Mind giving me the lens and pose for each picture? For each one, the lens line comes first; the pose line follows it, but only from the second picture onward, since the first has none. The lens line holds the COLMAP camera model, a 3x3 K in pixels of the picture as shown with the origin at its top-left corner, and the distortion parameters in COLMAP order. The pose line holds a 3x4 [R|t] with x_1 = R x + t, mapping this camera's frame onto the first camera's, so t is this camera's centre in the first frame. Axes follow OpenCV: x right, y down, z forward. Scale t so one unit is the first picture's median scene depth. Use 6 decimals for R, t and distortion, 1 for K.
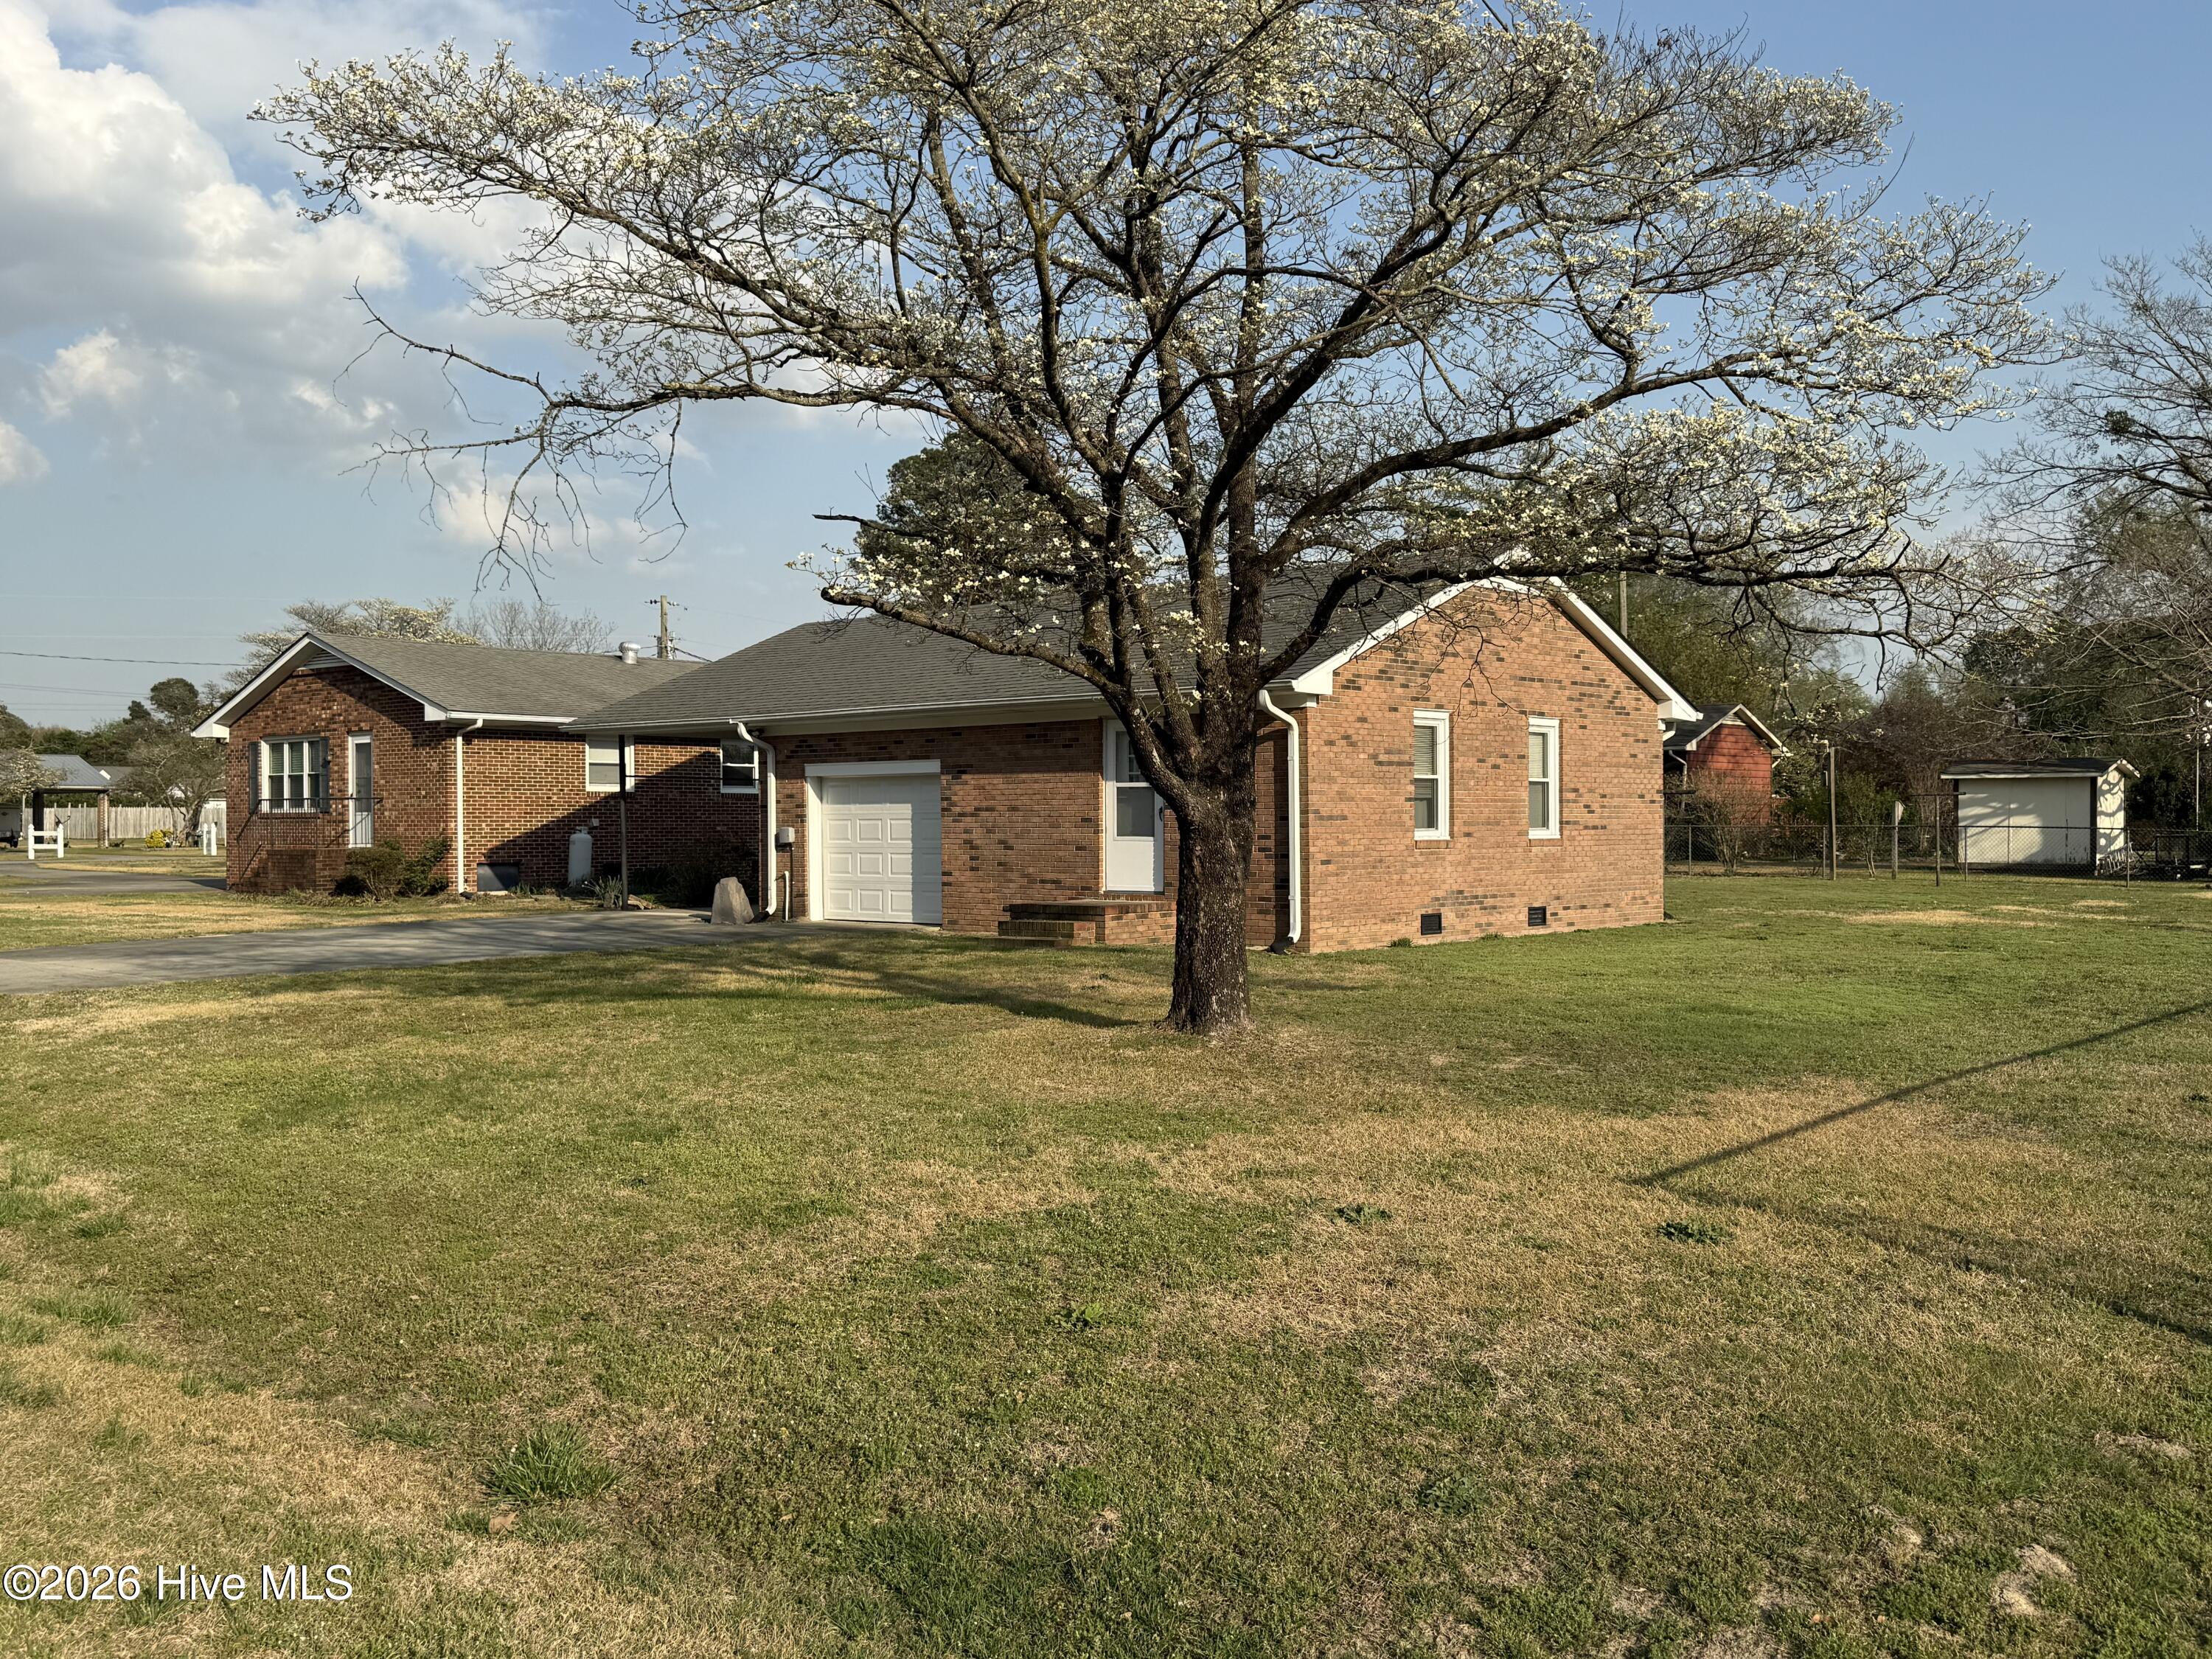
lens RADIAL K [[1933.7, 0, 1099.8], [0, 1933.7, 837.6], [0, 0, 1]] dist [0.177119, -0.372692]
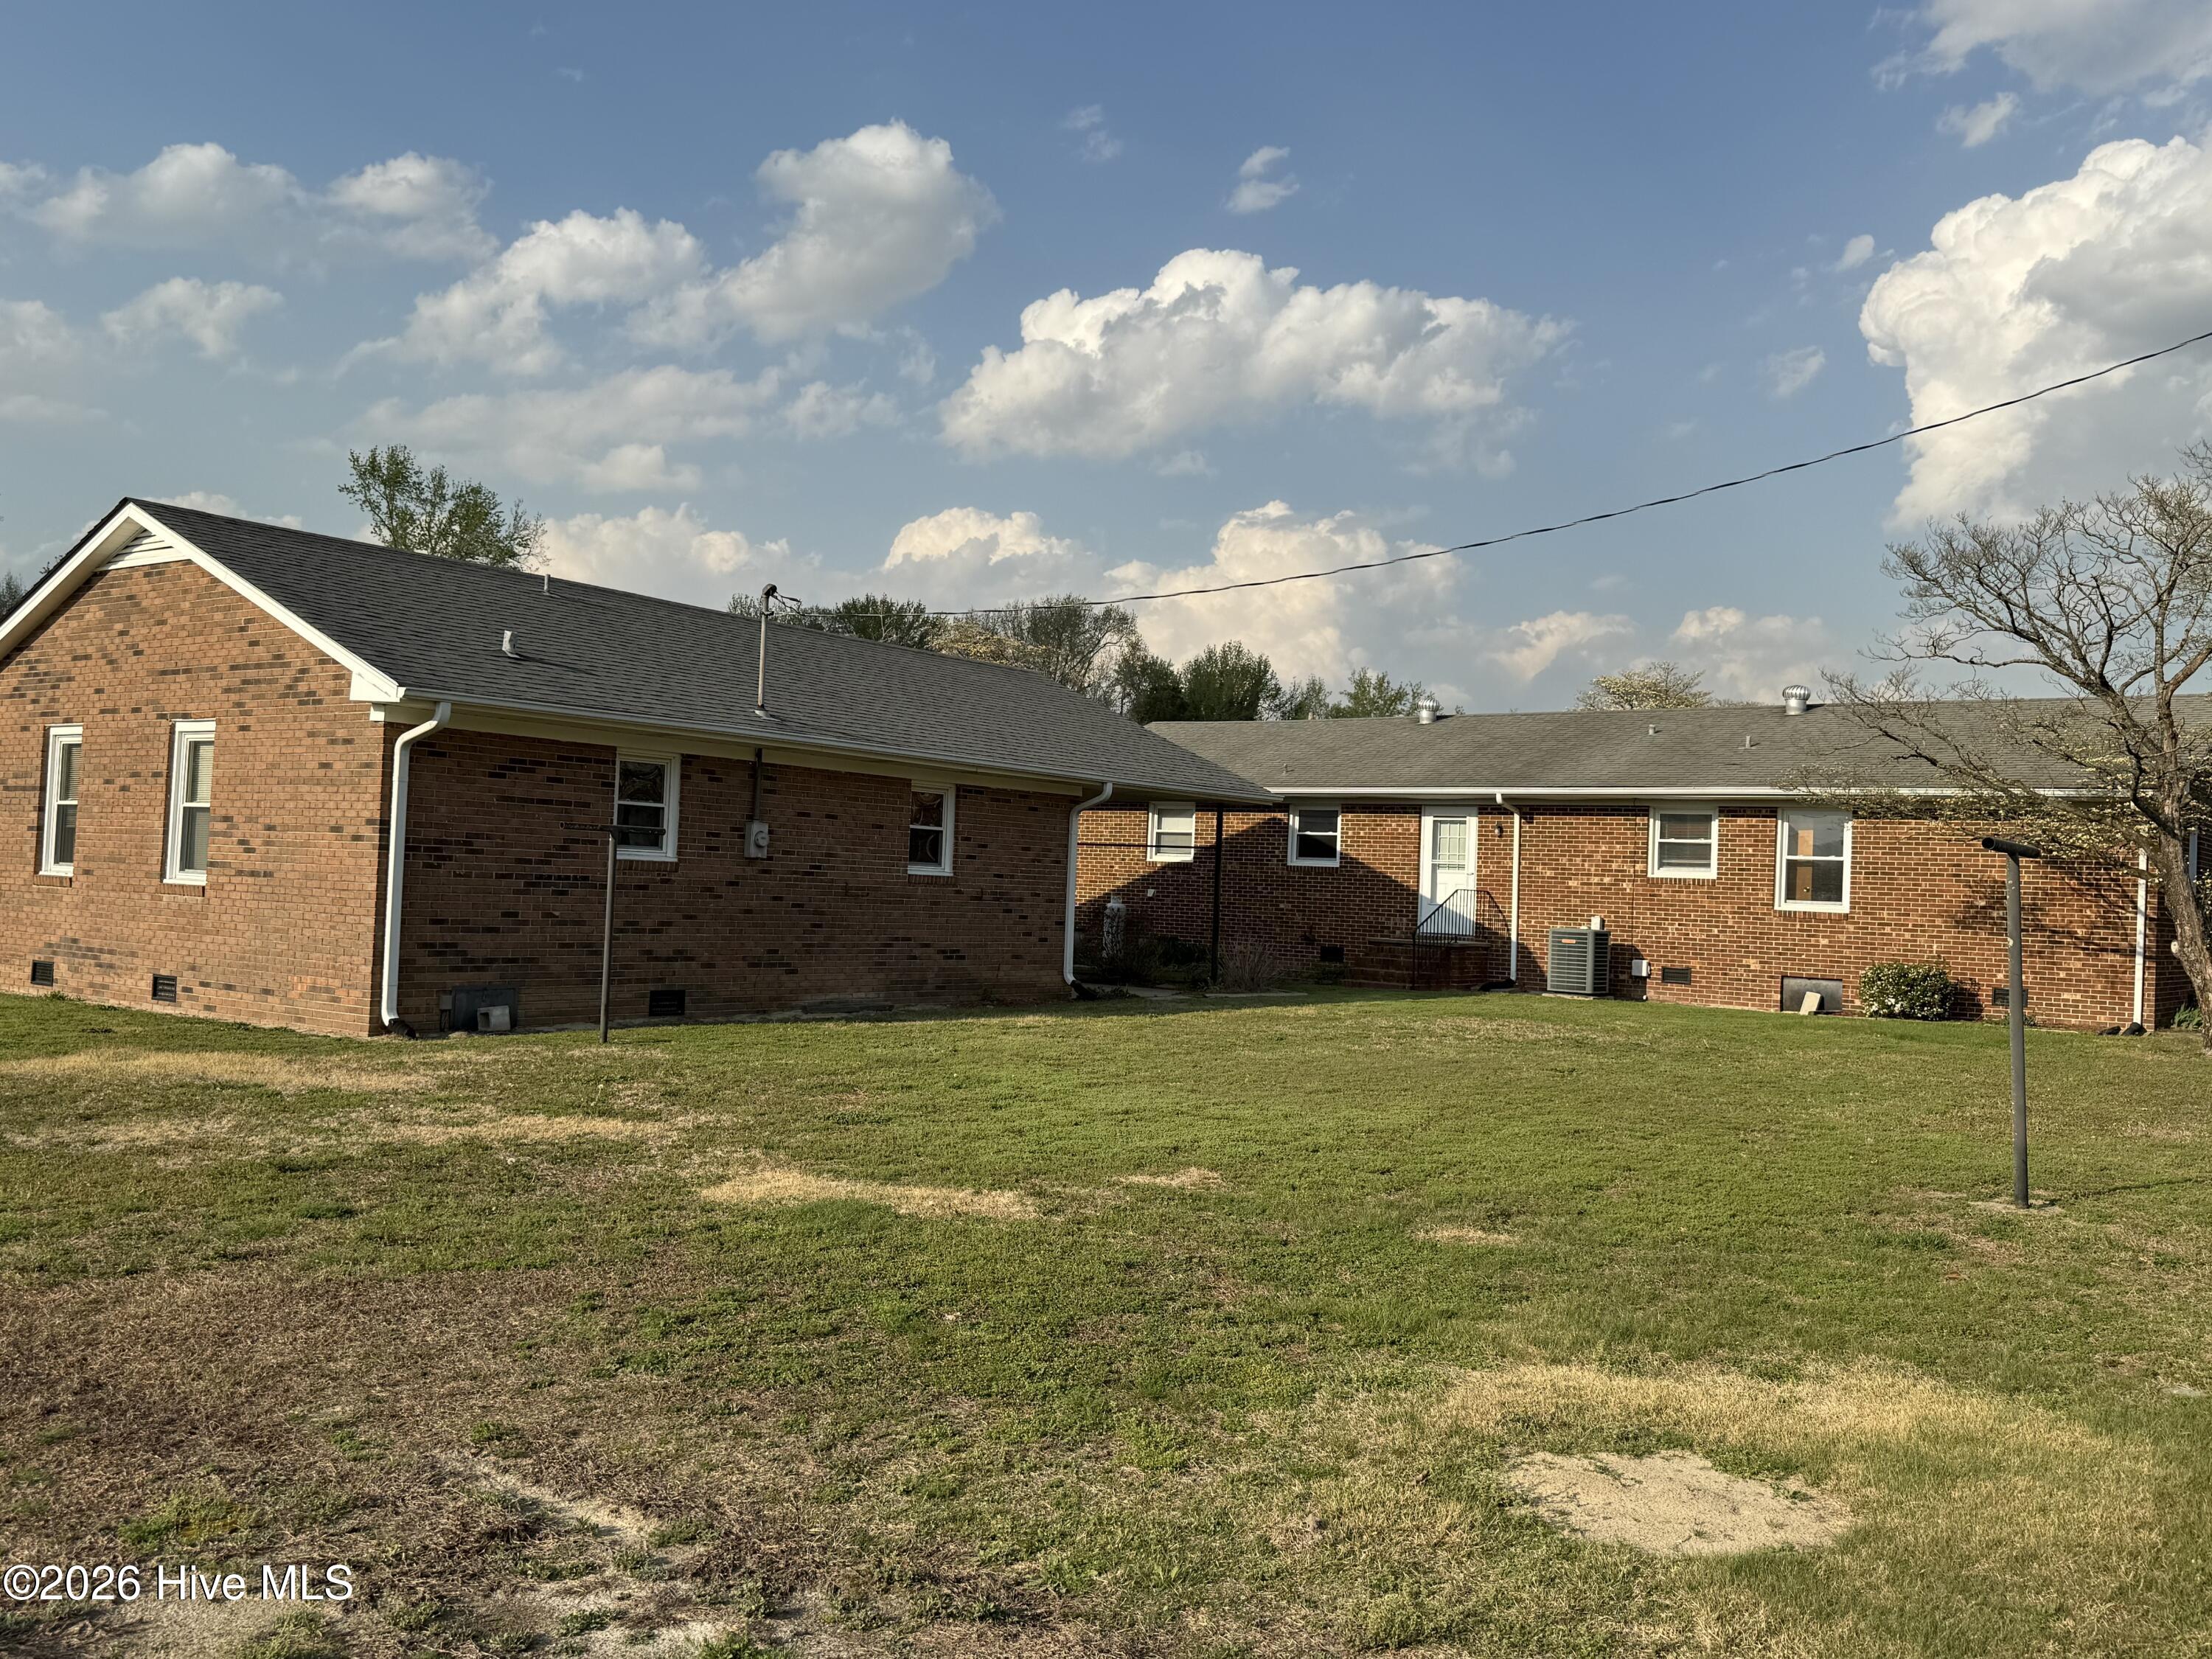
lens RADIAL K [[1892.5, 0, 1042.5], [0, 1892.5, 828.4], [0, 0, 1]] dist [0.061286, -0.163848]
pose [[0.112428, -0.022140, -0.993413, 0.915299], [-0.048987, 0.998413, -0.027796, -0.015433], [0.992452, 0.051789, 0.111165, 1.161755]]
